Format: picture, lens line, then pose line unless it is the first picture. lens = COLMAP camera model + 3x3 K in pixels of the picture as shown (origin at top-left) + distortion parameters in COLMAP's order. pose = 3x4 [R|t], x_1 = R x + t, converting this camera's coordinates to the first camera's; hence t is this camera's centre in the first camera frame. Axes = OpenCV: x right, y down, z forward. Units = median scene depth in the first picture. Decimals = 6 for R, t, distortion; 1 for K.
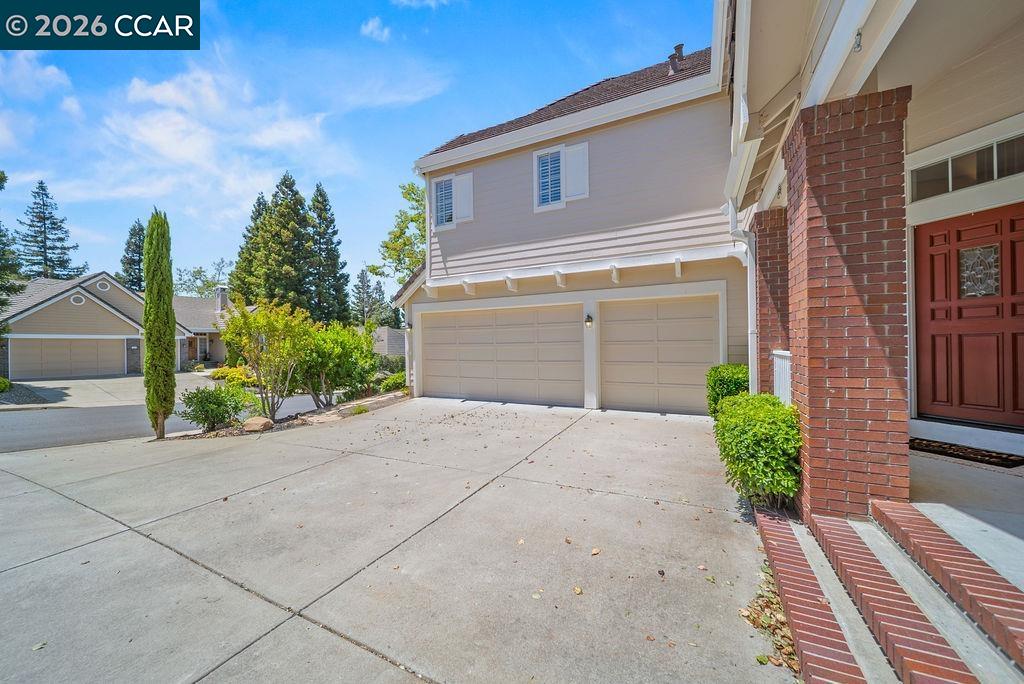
lens RADIAL K [[375.2, 0, 507.0], [0, 375.2, 346.3], [0, 0, 1]] dist [0.000124, -0.000006]
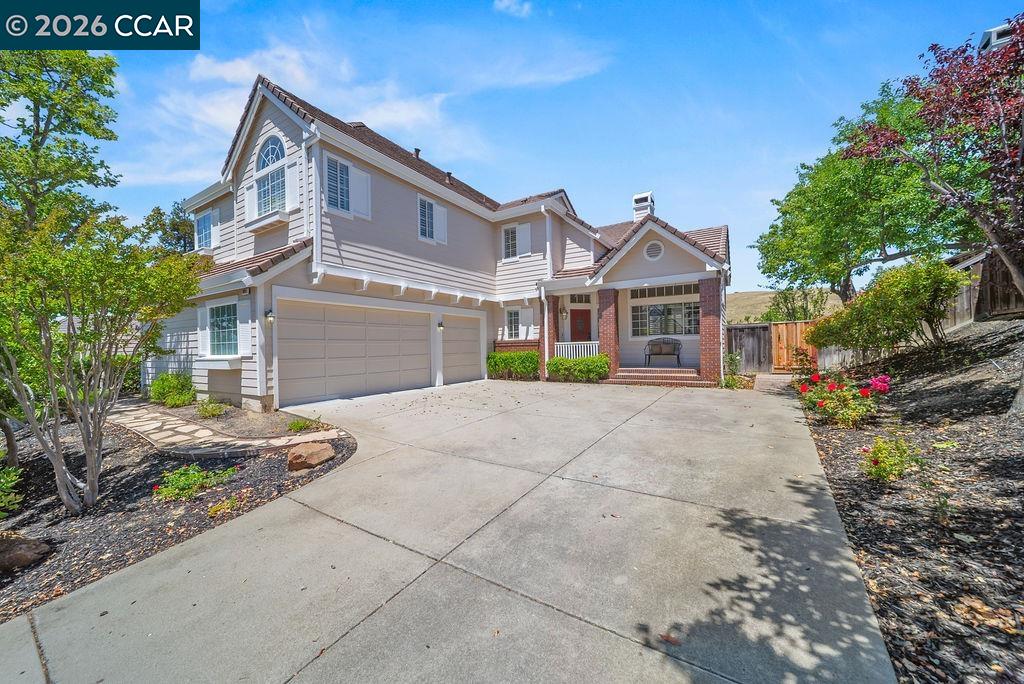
lens RADIAL K [[375.2, 0, 507.0], [0, 375.2, 346.3], [0, 0, 1]] dist [0.000124, -0.000006]
pose [[0.087487, 0.007566, 0.996137, -1.480783], [0.008834, 0.999926, -0.008371, 0.031135], [-0.996127, 0.009532, 0.087414, 0.729962]]
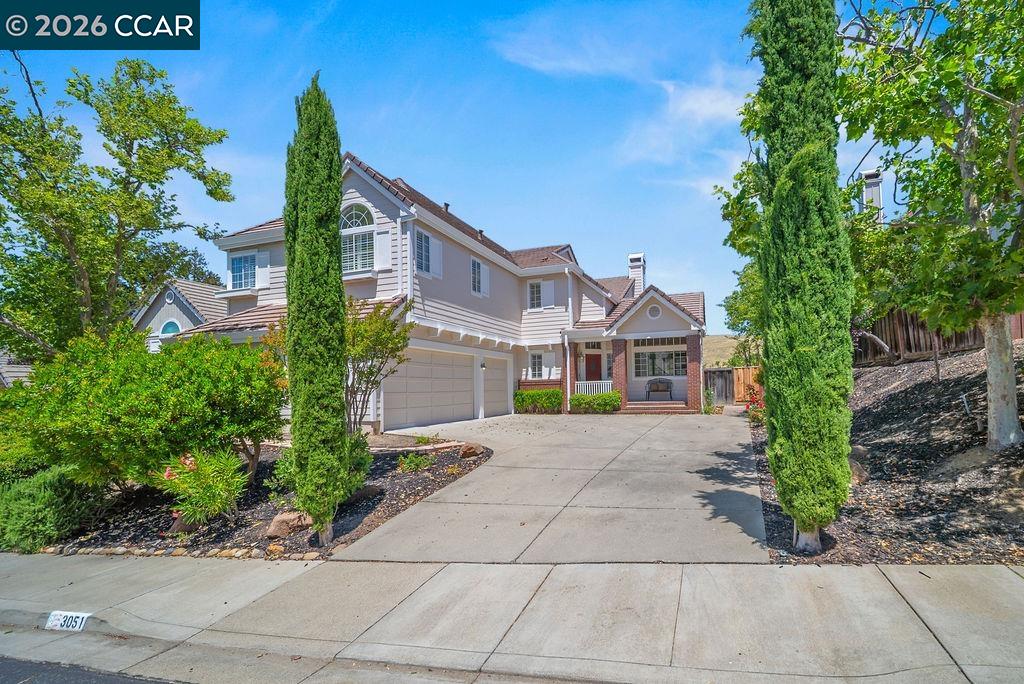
lens RADIAL K [[427.1, 0, 574.6], [0, 427.1, 378.3], [0, 0, 1]] dist [0.000092, -0.000022]
pose [[-0.159101, 0.033874, 0.986681, -2.130832], [0.010915, 0.999410, -0.032551, 0.062580], [-0.987202, 0.005590, -0.159377, 1.075649]]
